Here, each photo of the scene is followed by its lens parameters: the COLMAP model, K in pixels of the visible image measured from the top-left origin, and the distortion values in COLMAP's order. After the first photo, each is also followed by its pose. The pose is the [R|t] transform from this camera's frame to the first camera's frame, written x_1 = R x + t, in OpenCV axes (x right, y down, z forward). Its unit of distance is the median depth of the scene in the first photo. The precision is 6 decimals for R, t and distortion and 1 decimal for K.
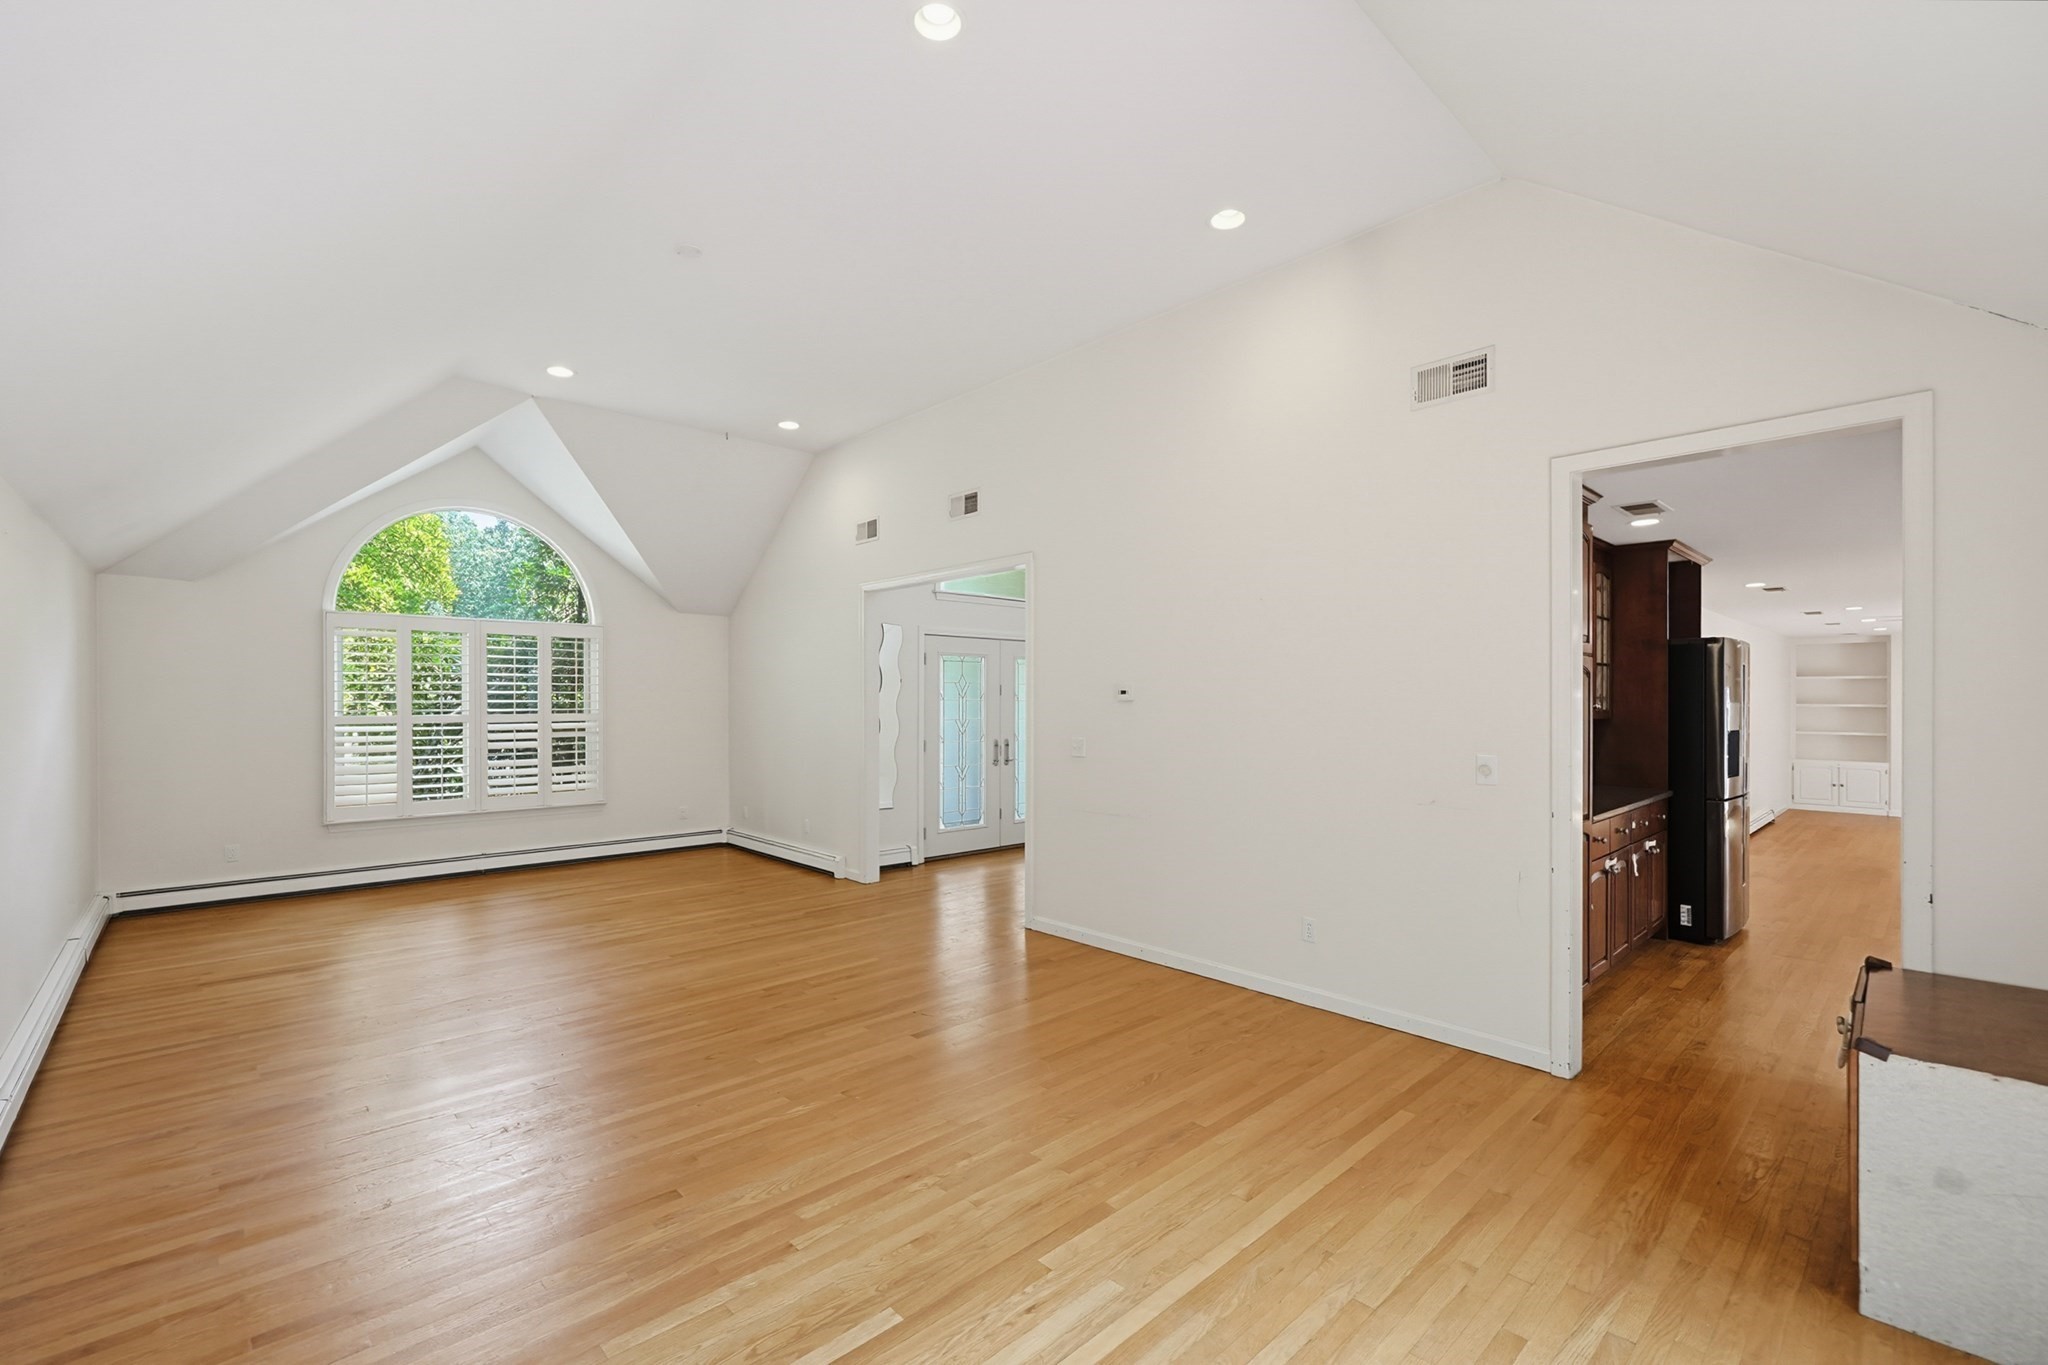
lens RADIAL K [[880.4, 0, 1005.7], [0, 880.4, 698.5], [0, 0, 1]] dist [0.001257, 0.000755]
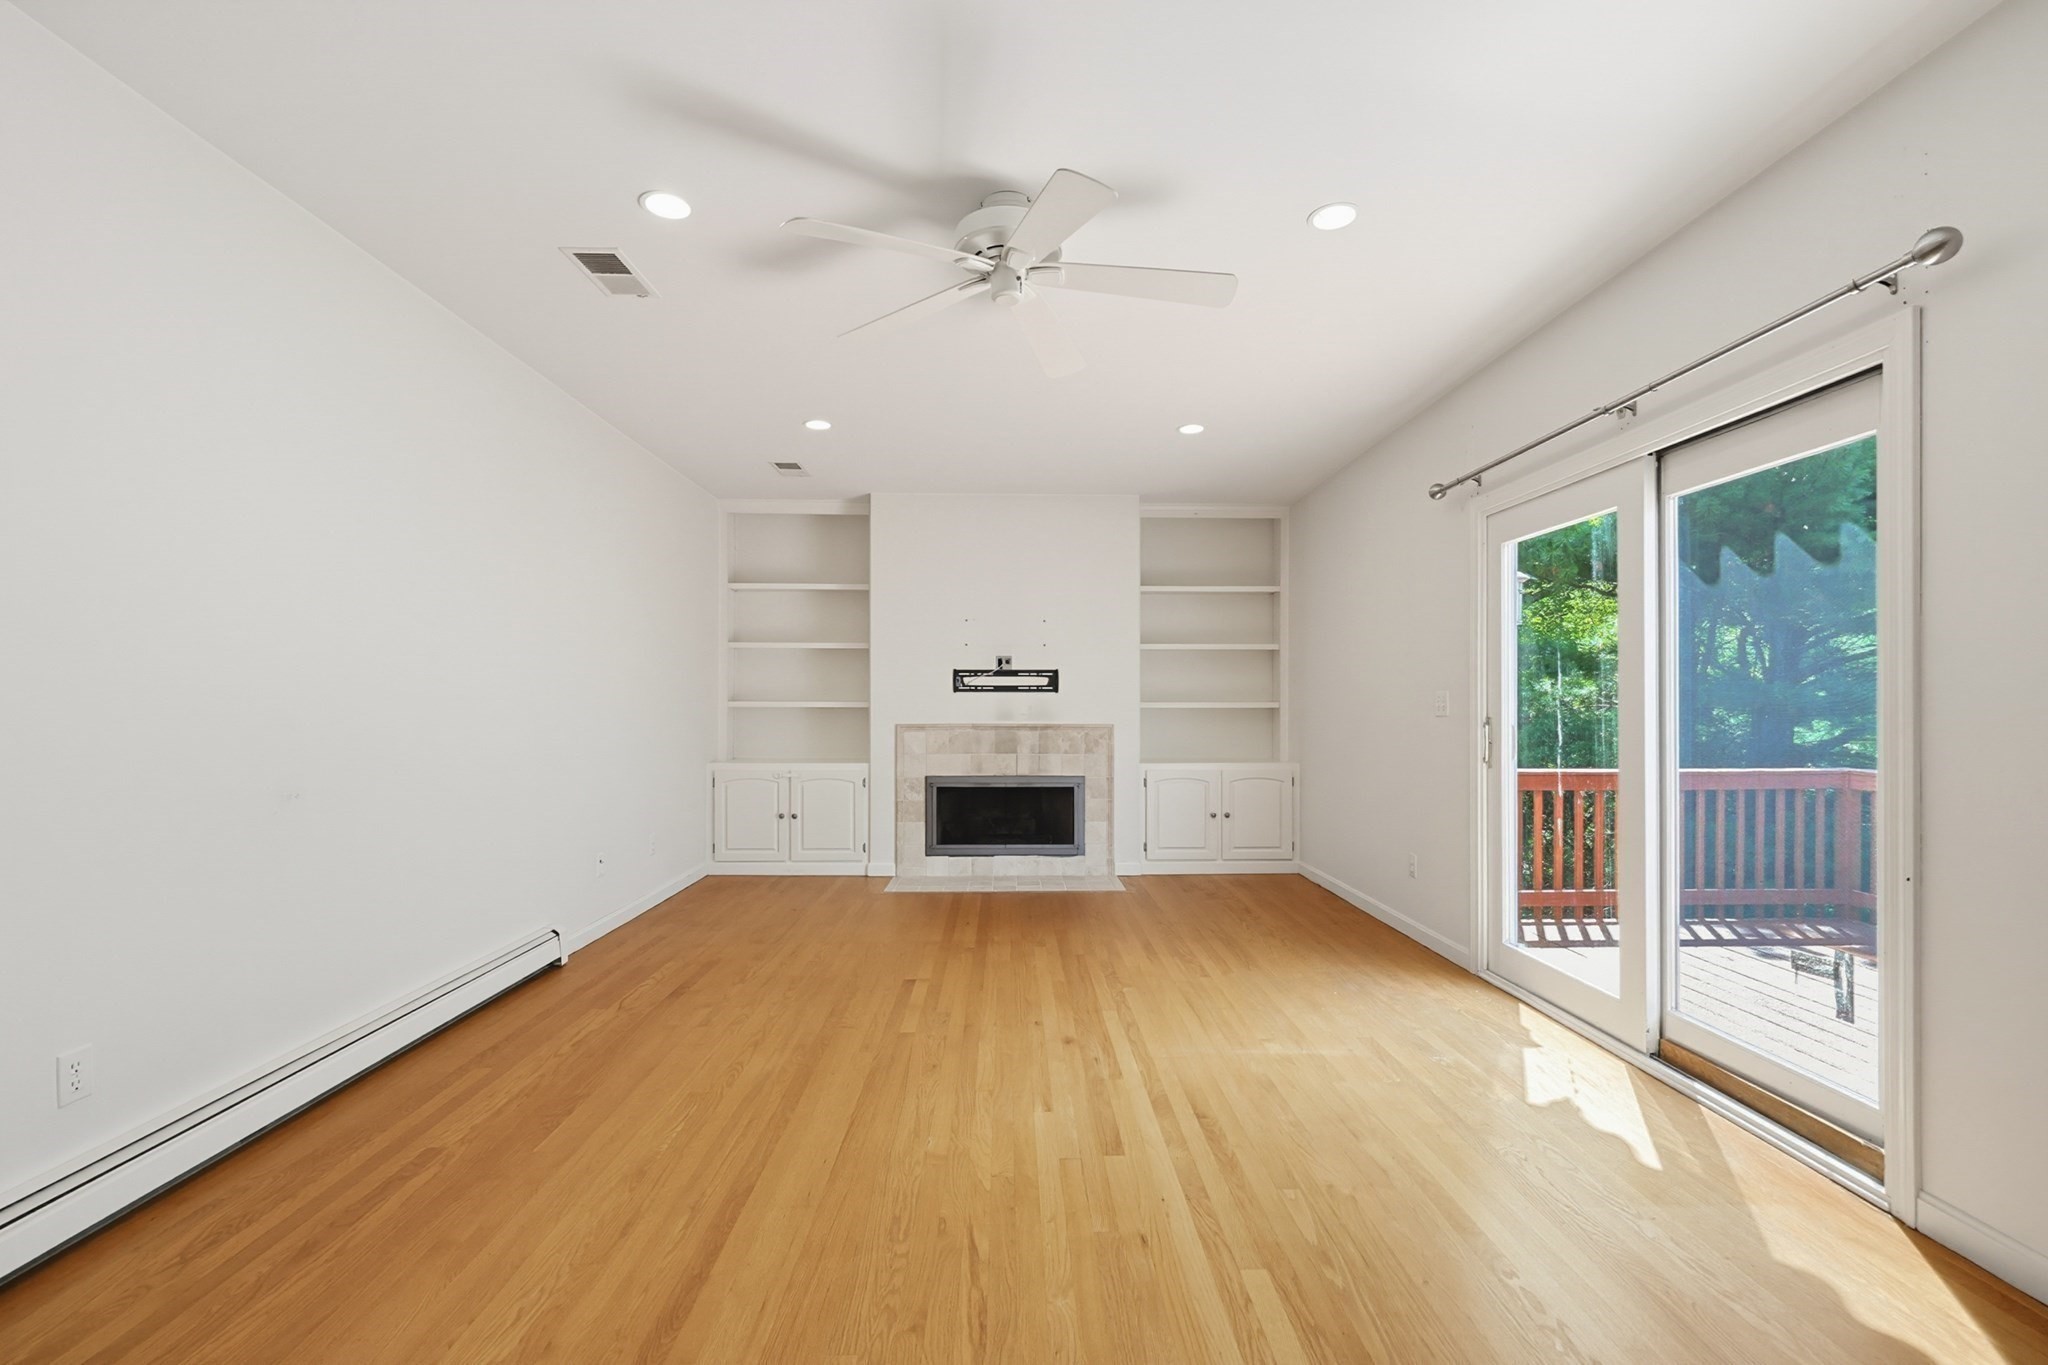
lens RADIAL K [[880.4, 0, 1024.6], [0, 880.4, 701.6], [0, 0, 1]] dist [0.001257, 0.000755]
pose [[0.660849, 0.007125, 0.750485, 0.682220], [-0.002442, 0.999970, -0.007344, 0.041780], [-0.750515, 0.003021, 0.660847, 0.606161]]
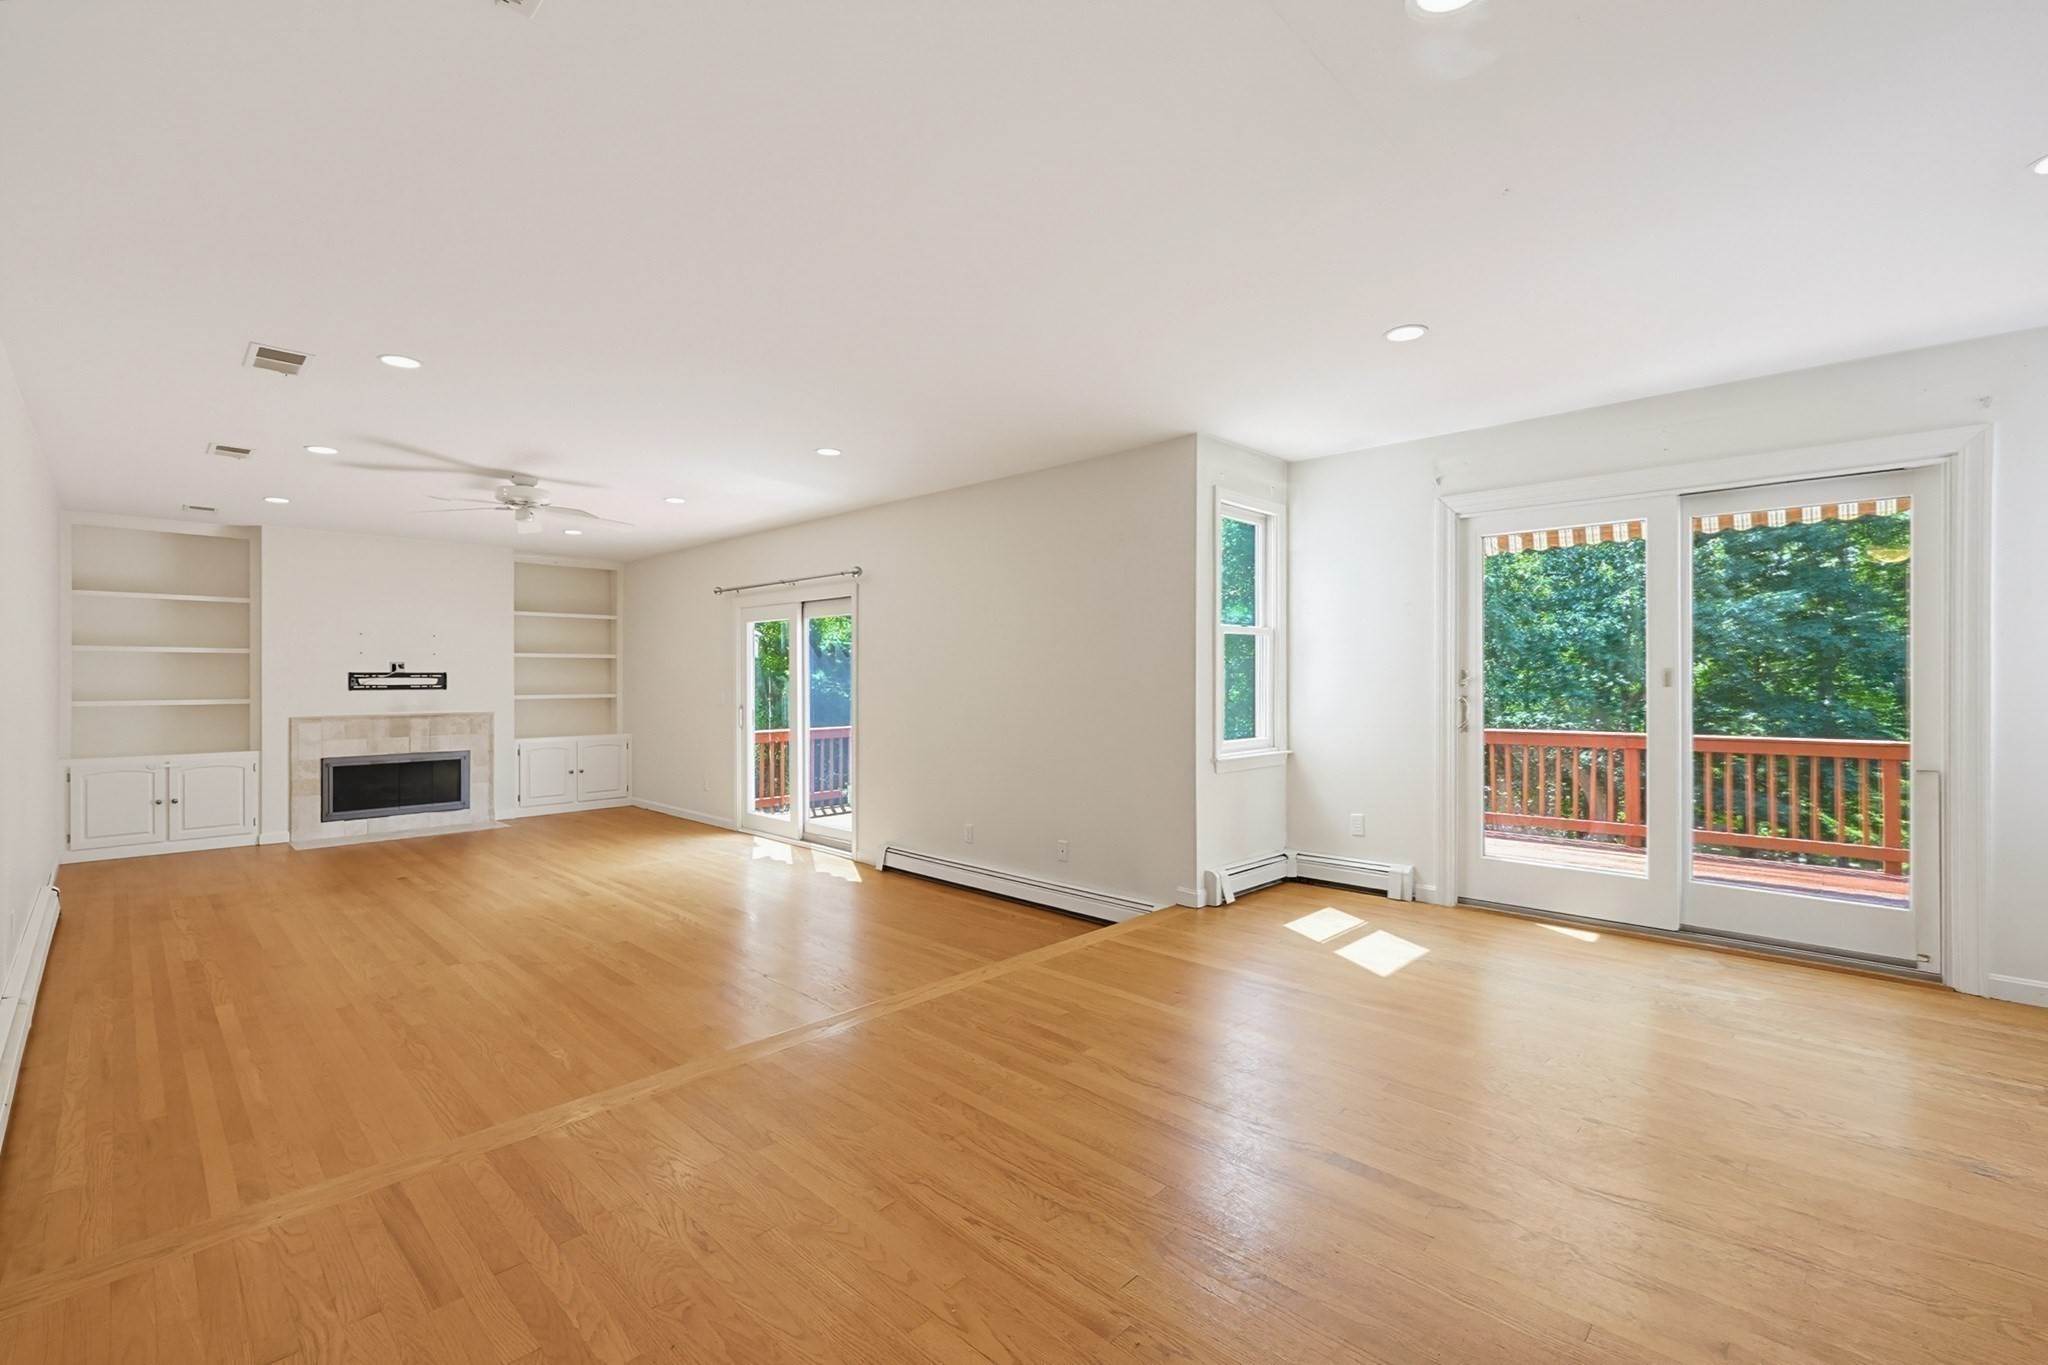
lens RADIAL K [[880.4, 0, 1038.8], [0, 880.4, 681.1], [0, 0, 1]] dist [0.001257, 0.000755]
pose [[-0.064472, -0.000297, 0.997919, 0.391863], [0.002350, 0.999997, 0.000450, 0.028125], [-0.997917, 0.002374, -0.064471, 0.520719]]
